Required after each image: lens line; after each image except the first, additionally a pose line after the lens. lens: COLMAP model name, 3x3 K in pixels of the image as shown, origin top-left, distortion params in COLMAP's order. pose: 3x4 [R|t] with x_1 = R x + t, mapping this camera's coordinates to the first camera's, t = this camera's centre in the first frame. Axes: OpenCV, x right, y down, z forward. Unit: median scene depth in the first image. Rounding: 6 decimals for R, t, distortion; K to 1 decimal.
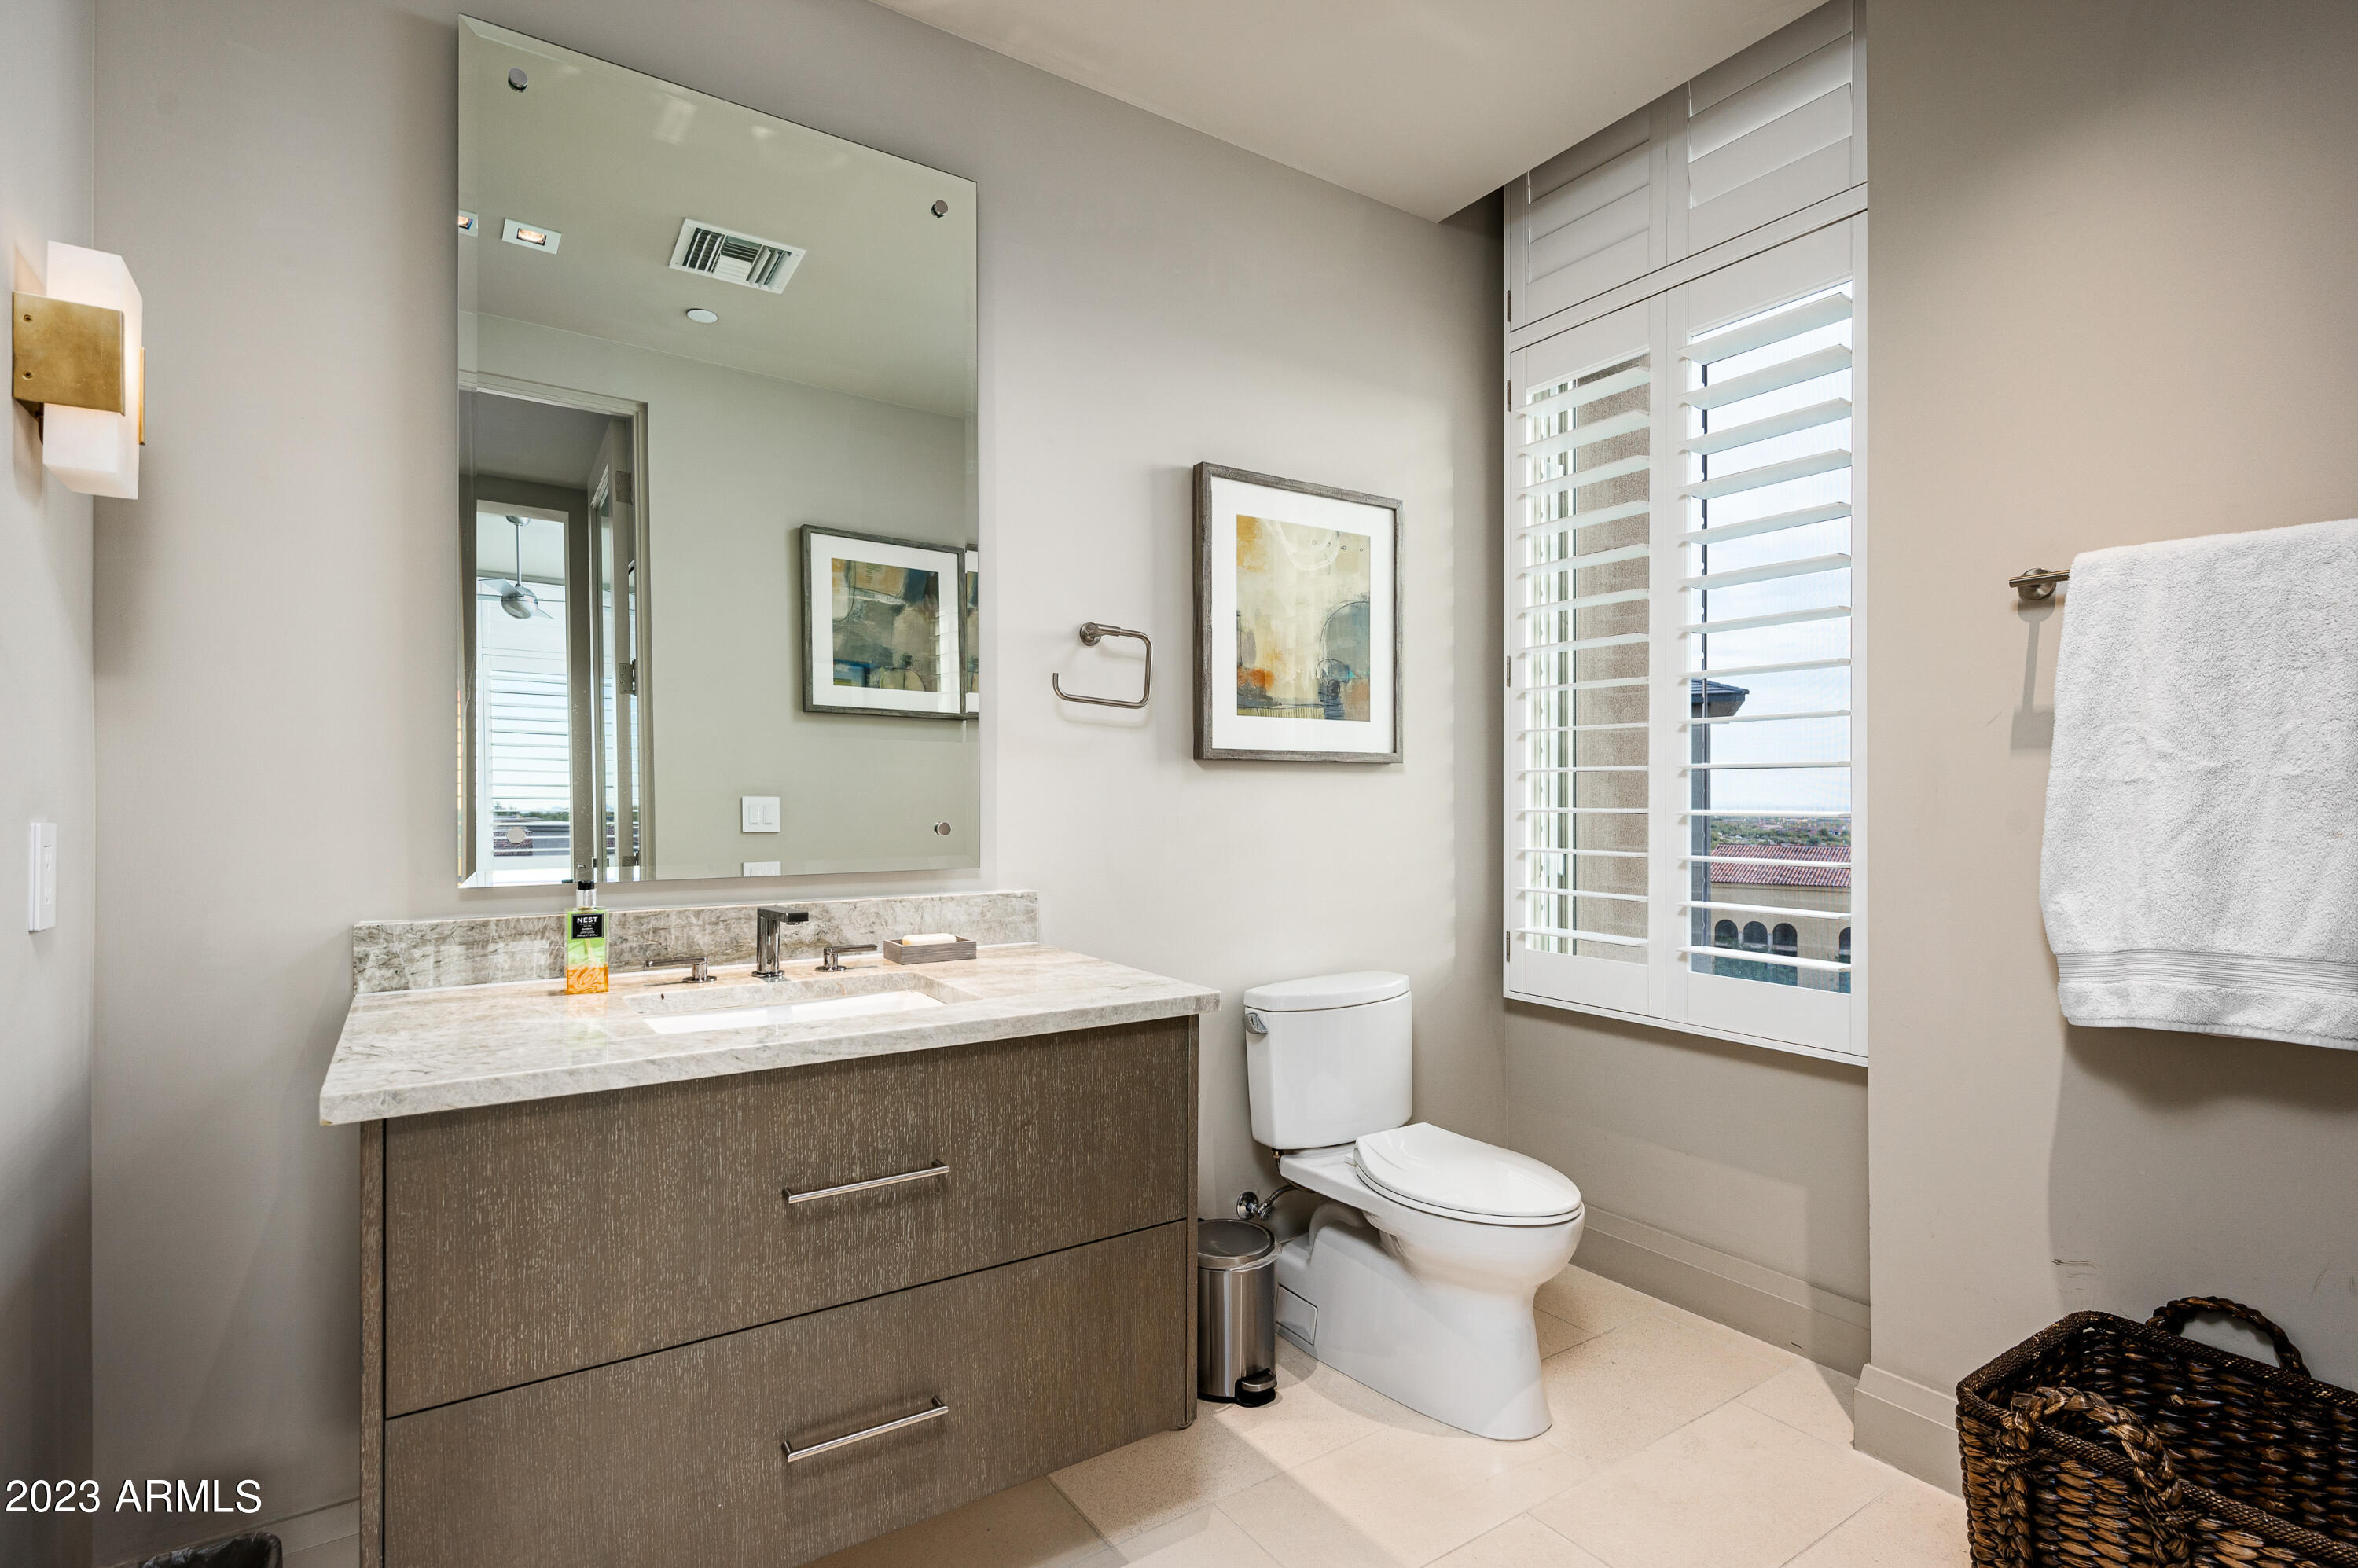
lens RADIAL K [[1122.5, 0, 1173.7], [0, 1122.5, 796.4], [0, 0, 1]] dist [-0.002226, -0.000128]
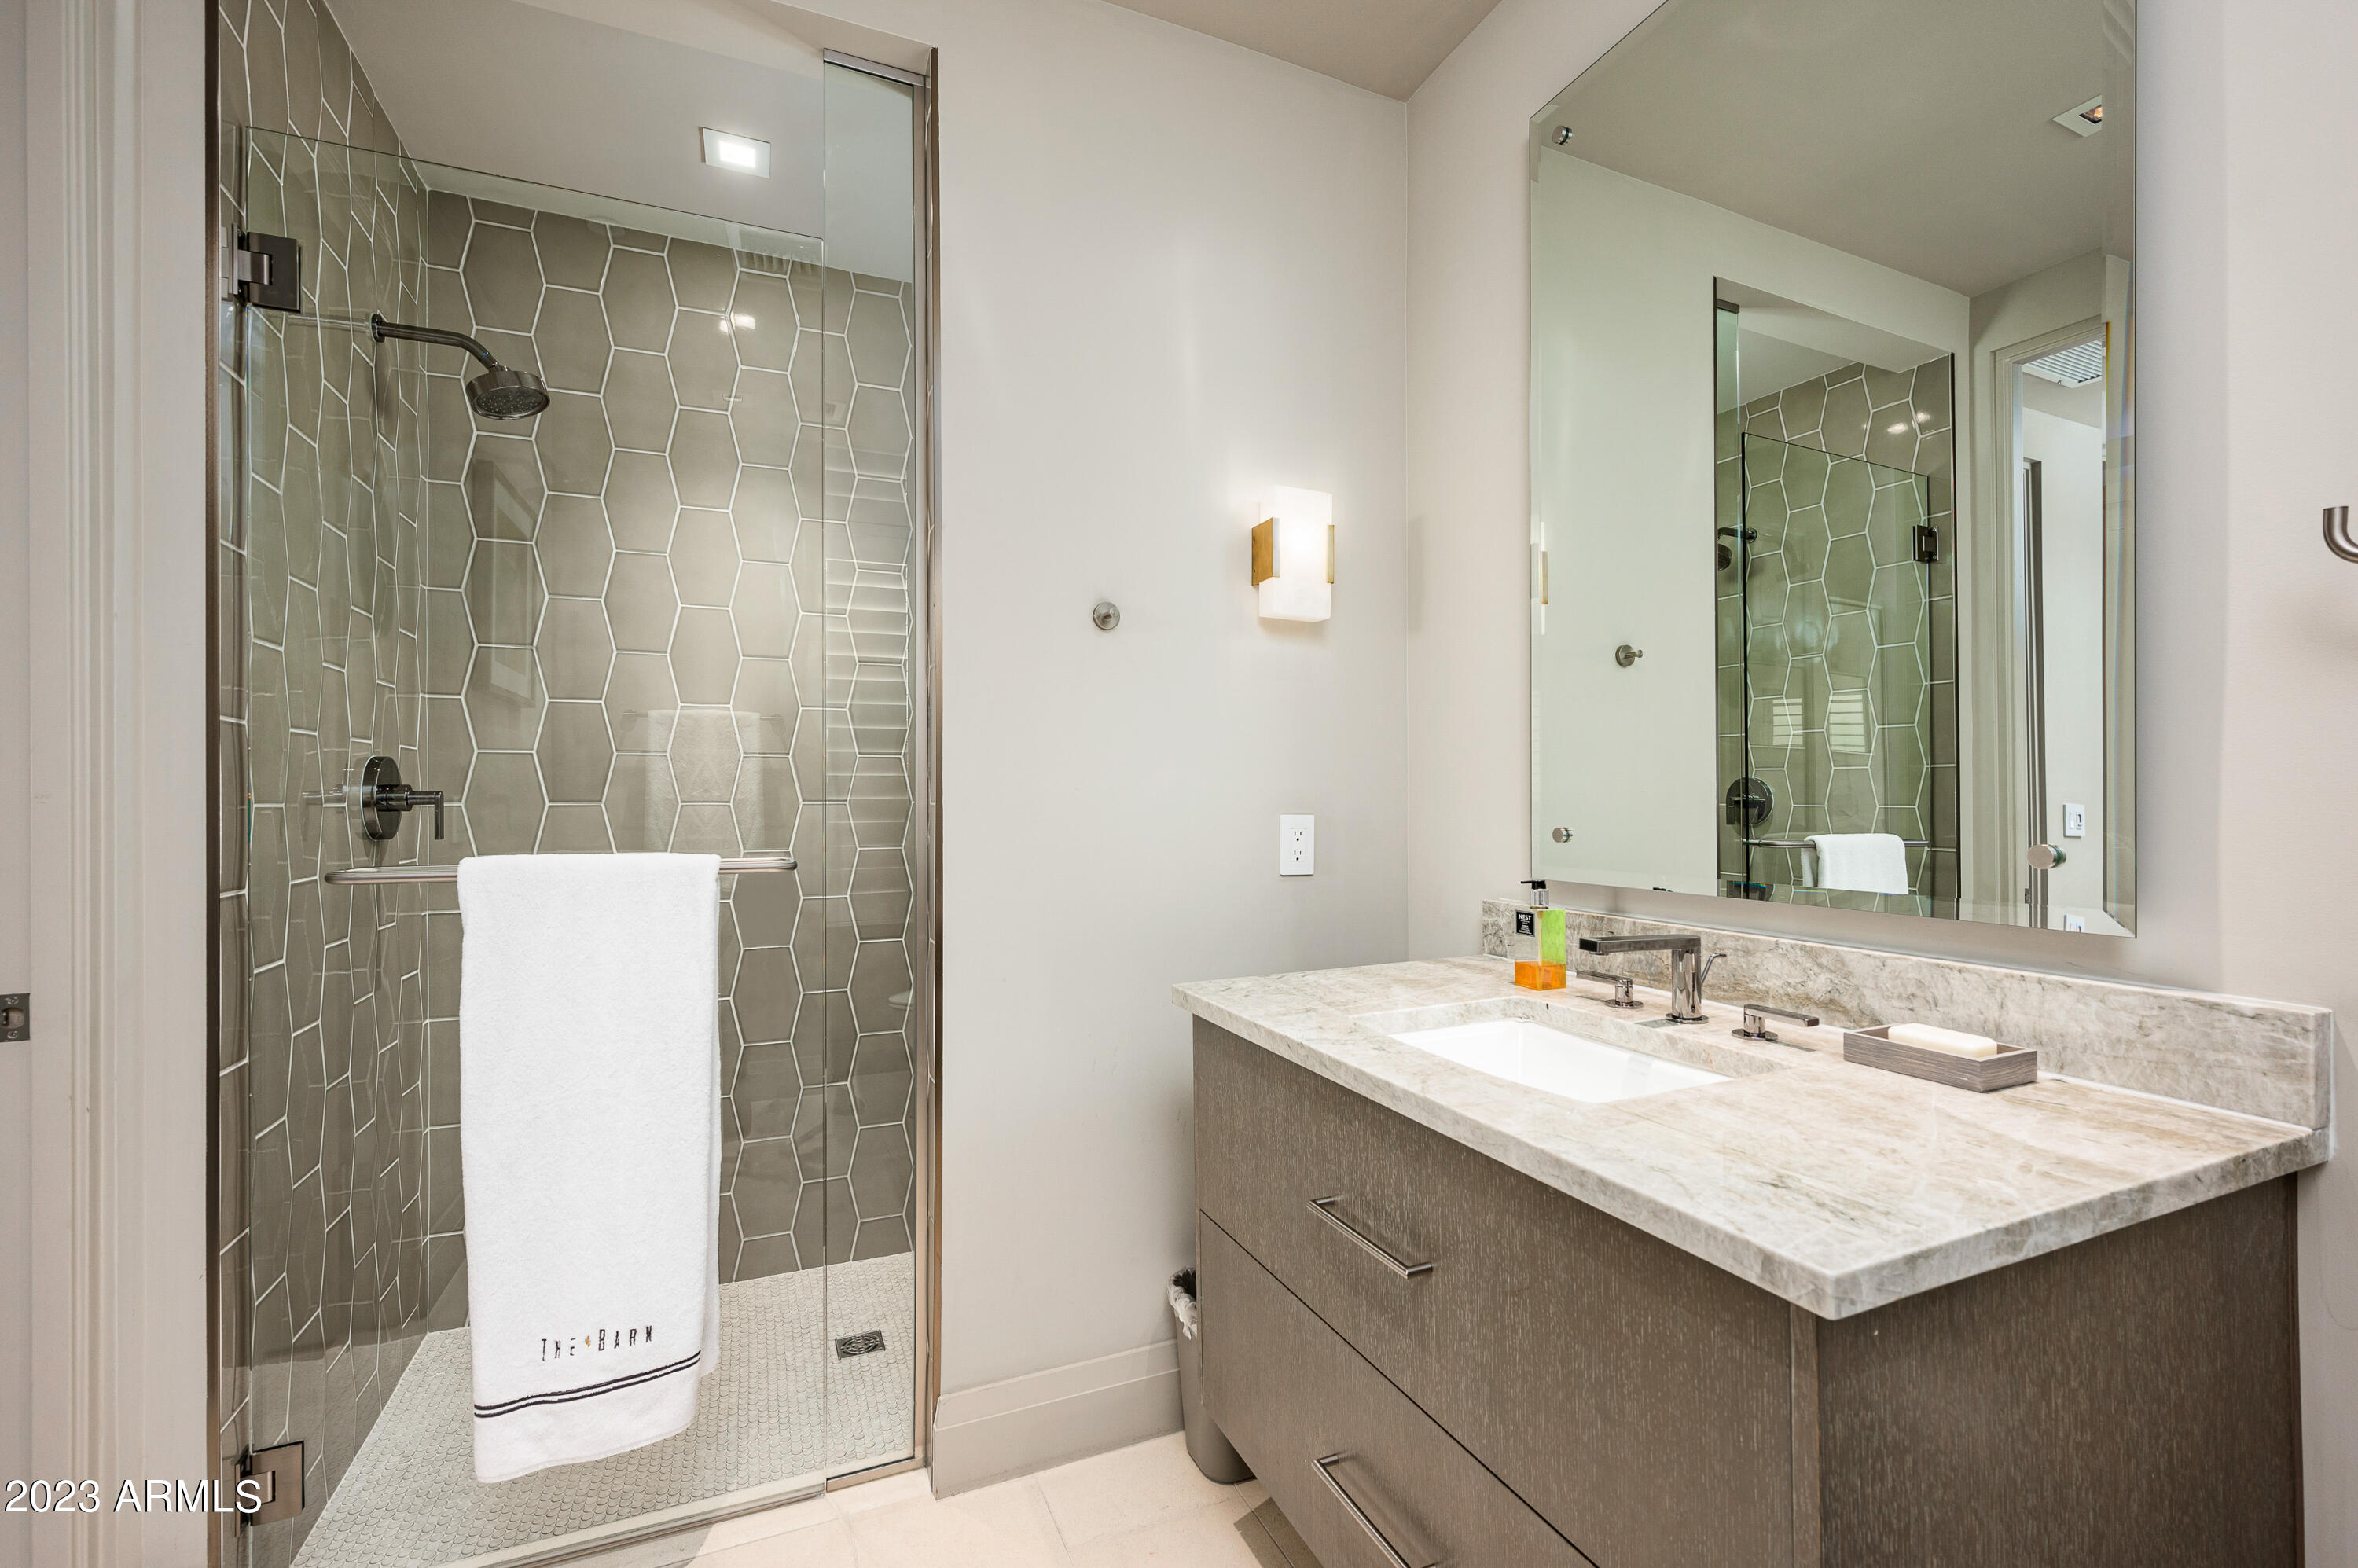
lens RADIAL K [[1020.4, 0, 1177.6], [0, 1020.4, 790.2], [0, 0, 1]] dist [0.001338, 0.000034]
pose [[-0.178385, -0.005726, -0.983944, 0.505060], [0.006089, 0.999958, -0.006923, -0.003633], [0.983942, -0.007226, -0.178342, 0.919548]]
